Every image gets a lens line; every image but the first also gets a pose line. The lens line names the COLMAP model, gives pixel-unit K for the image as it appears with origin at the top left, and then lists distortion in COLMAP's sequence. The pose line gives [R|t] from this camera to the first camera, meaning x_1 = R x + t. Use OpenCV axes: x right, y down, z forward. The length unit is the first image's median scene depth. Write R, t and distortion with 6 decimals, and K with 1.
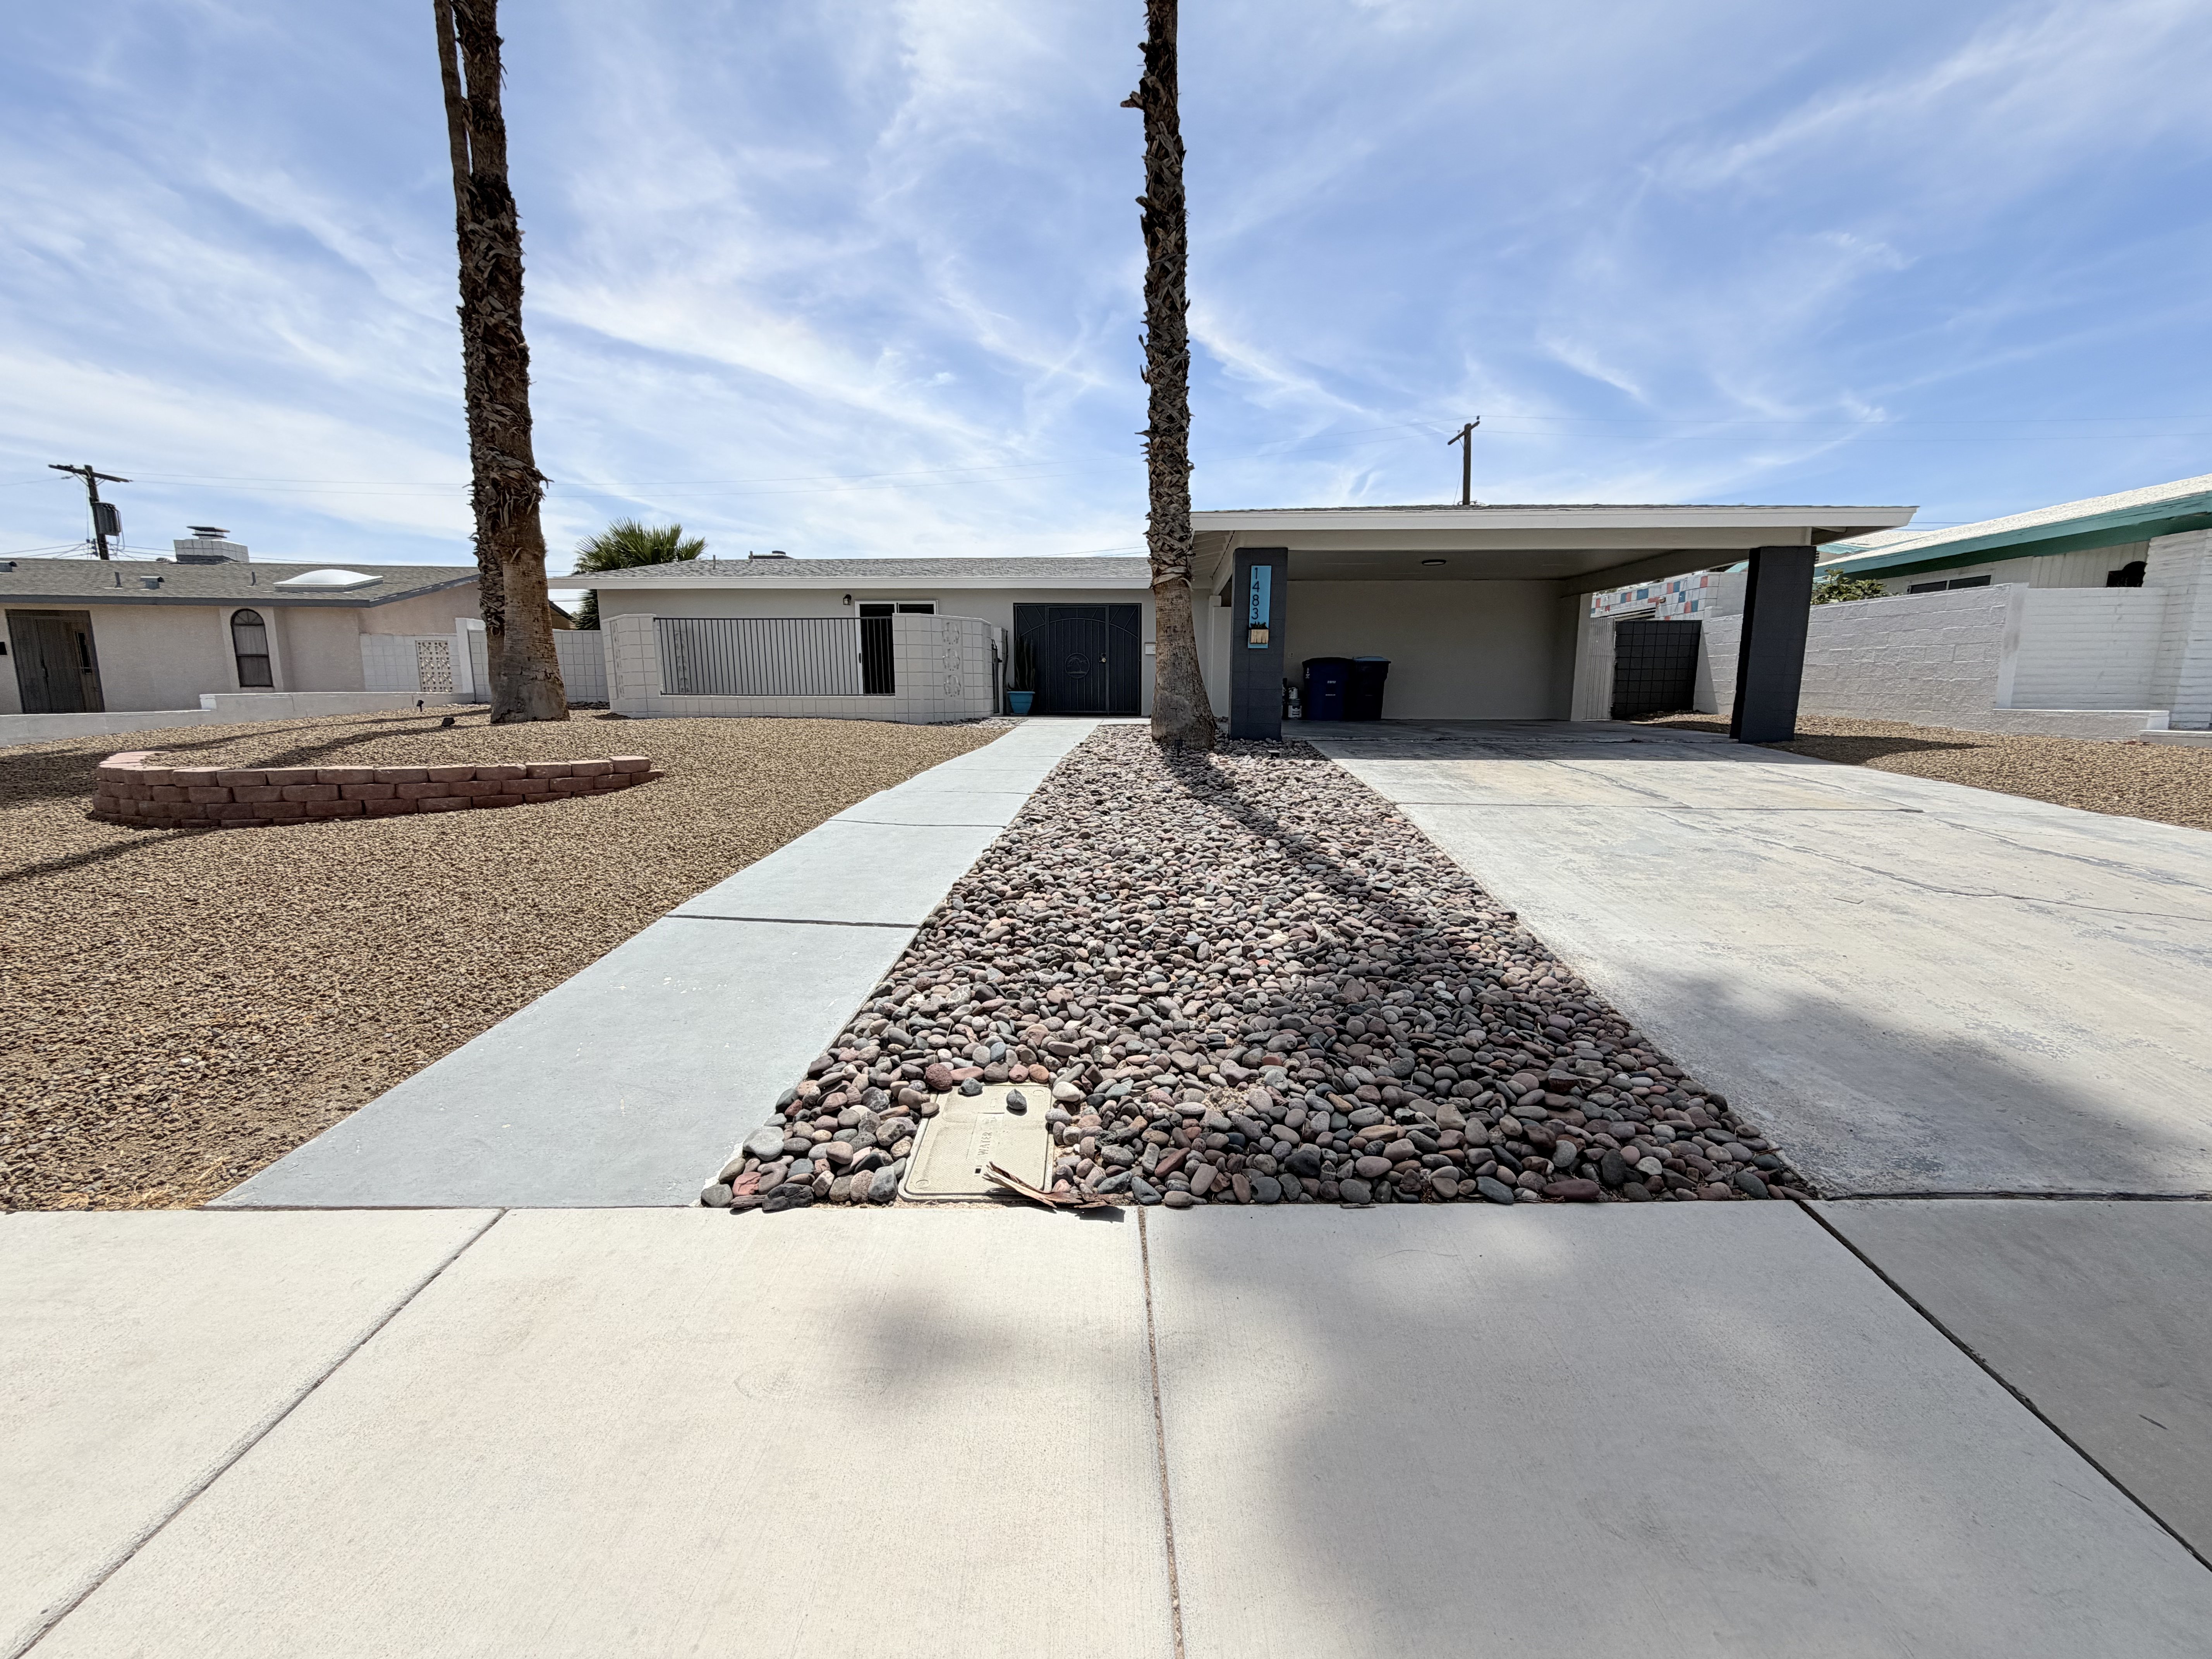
lens RADIAL K [[884.7, 0, 1094.1], [0, 884.7, 832.4], [0, 0, 1]] dist [0.002404, 0.000150]
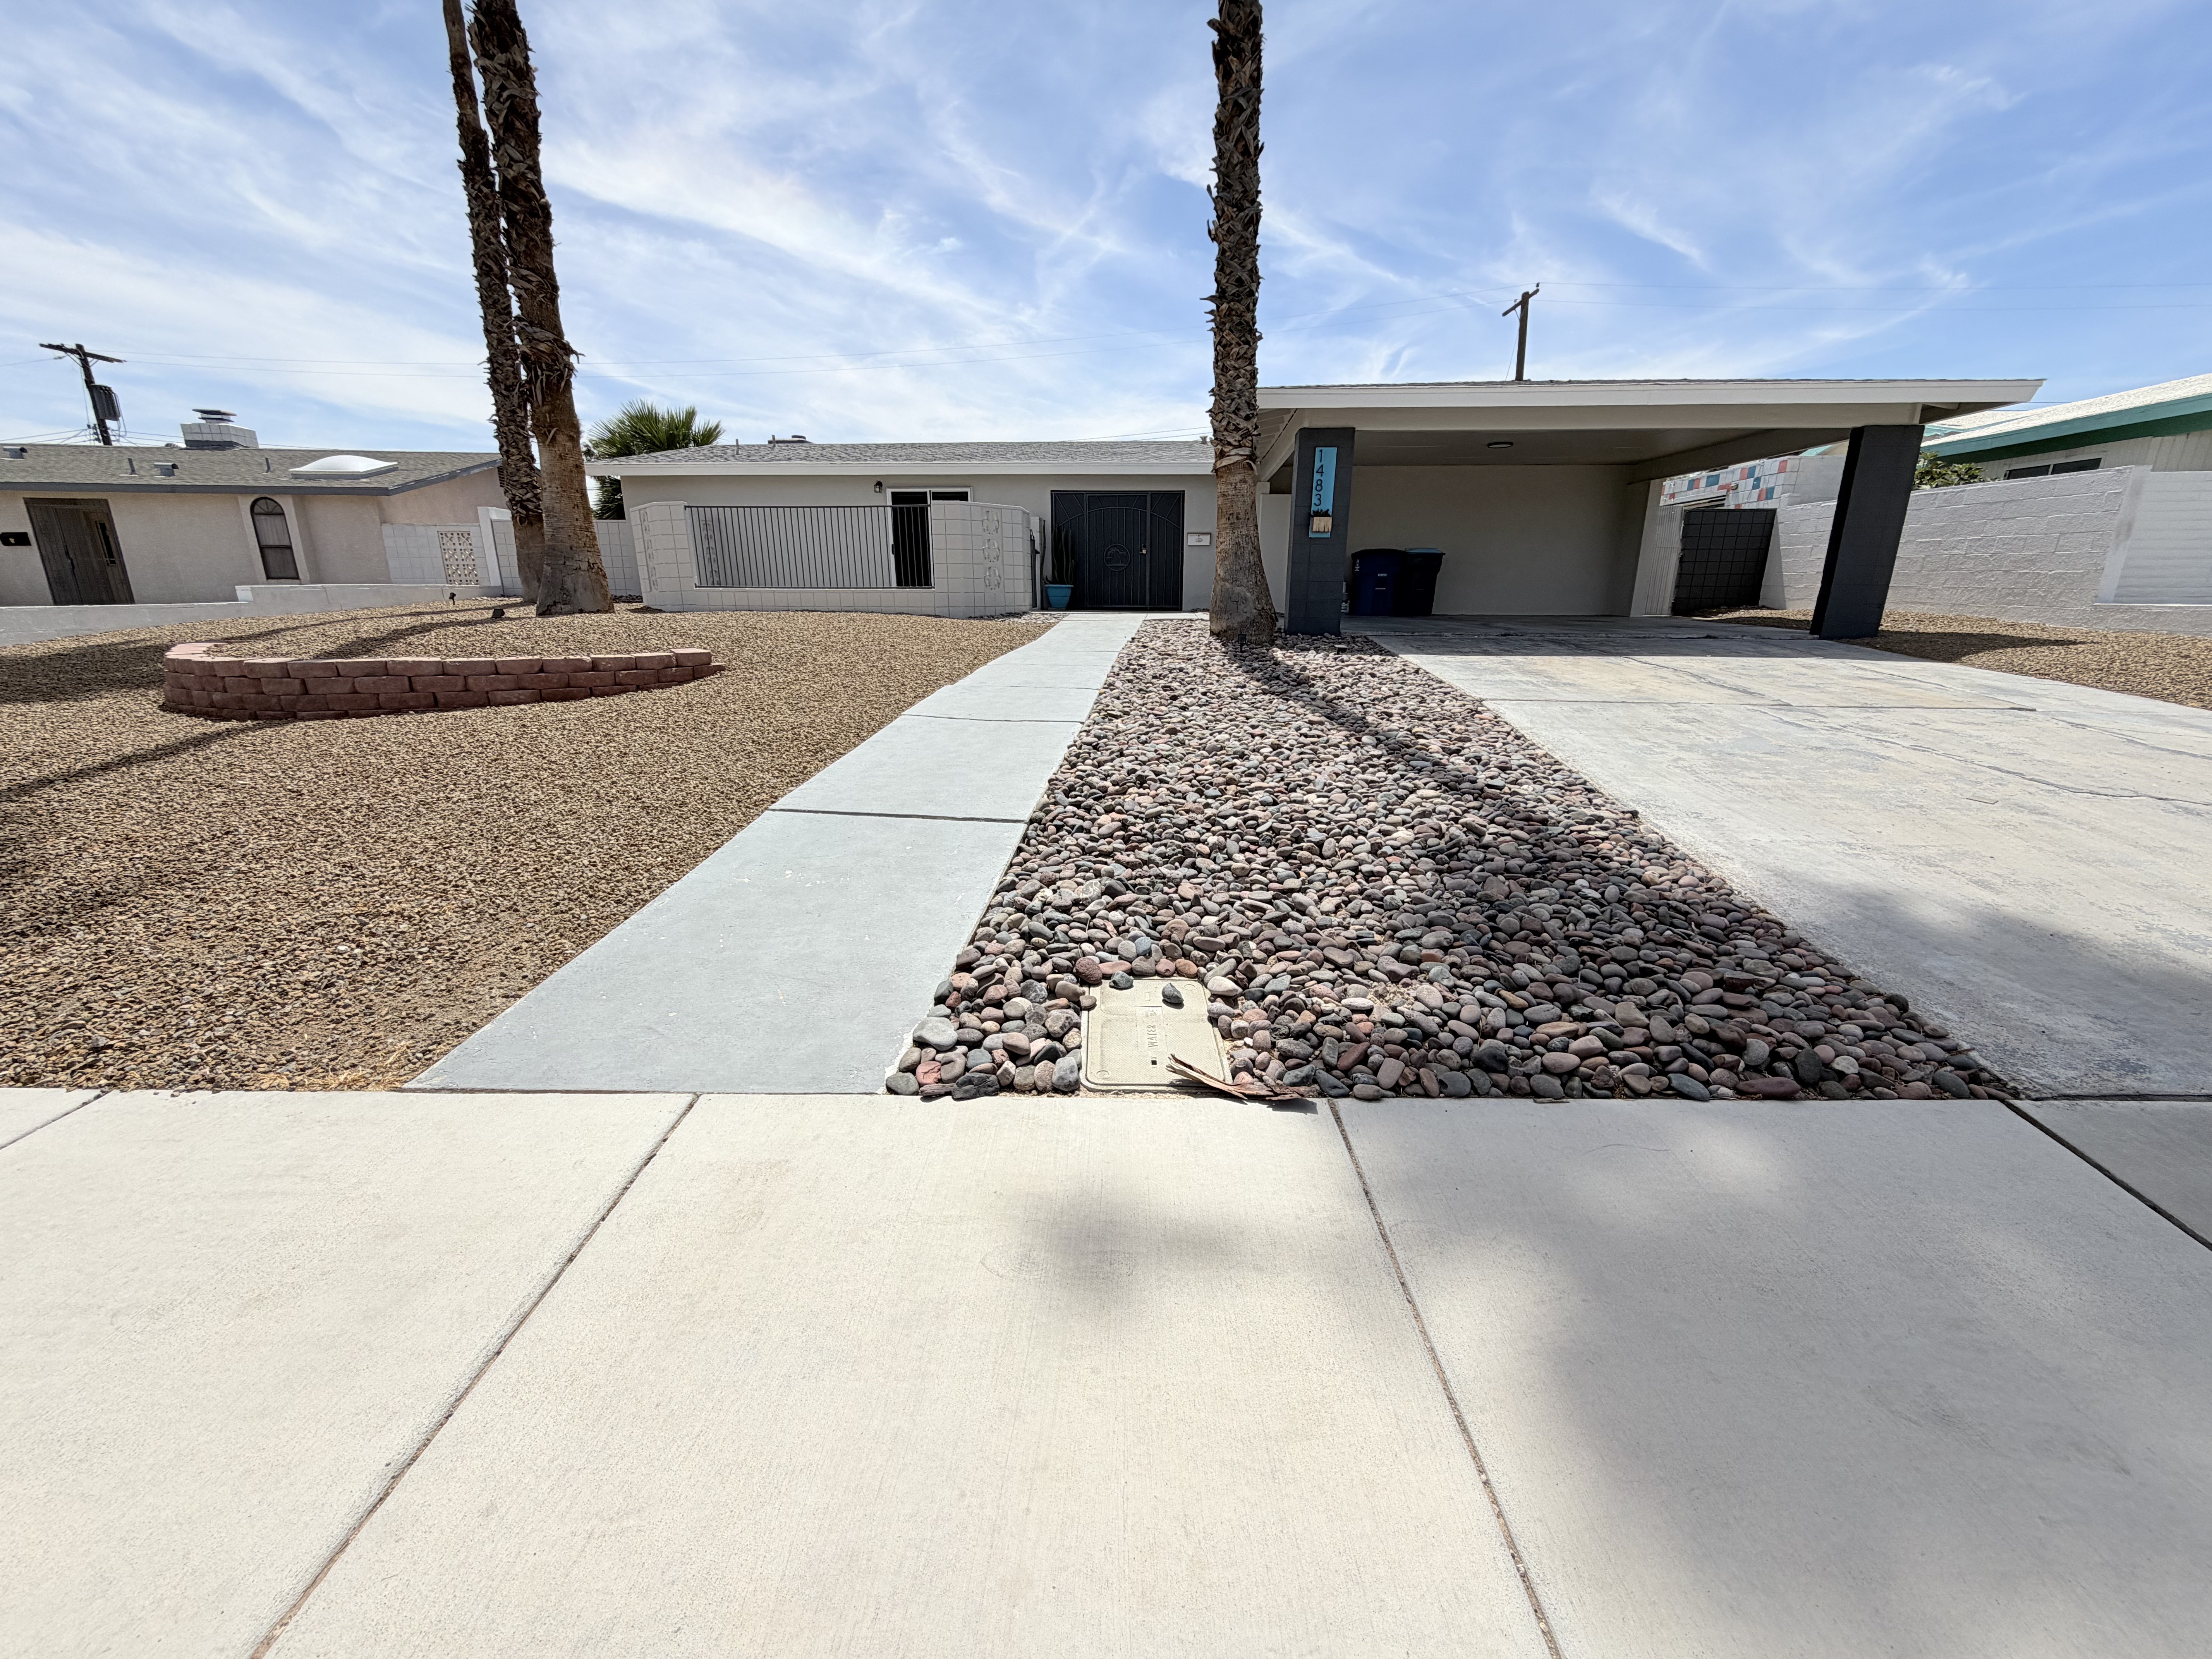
lens RADIAL K [[884.7, 0, 1094.1], [0, 884.7, 832.4], [0, 0, 1]] dist [0.002404, 0.000150]
pose [[0.999845, 0.005804, -0.016645, -0.120585], [-0.003909, 0.993732, 0.111724, 0.008882], [0.017189, -0.111642, 0.993600, 0.024374]]
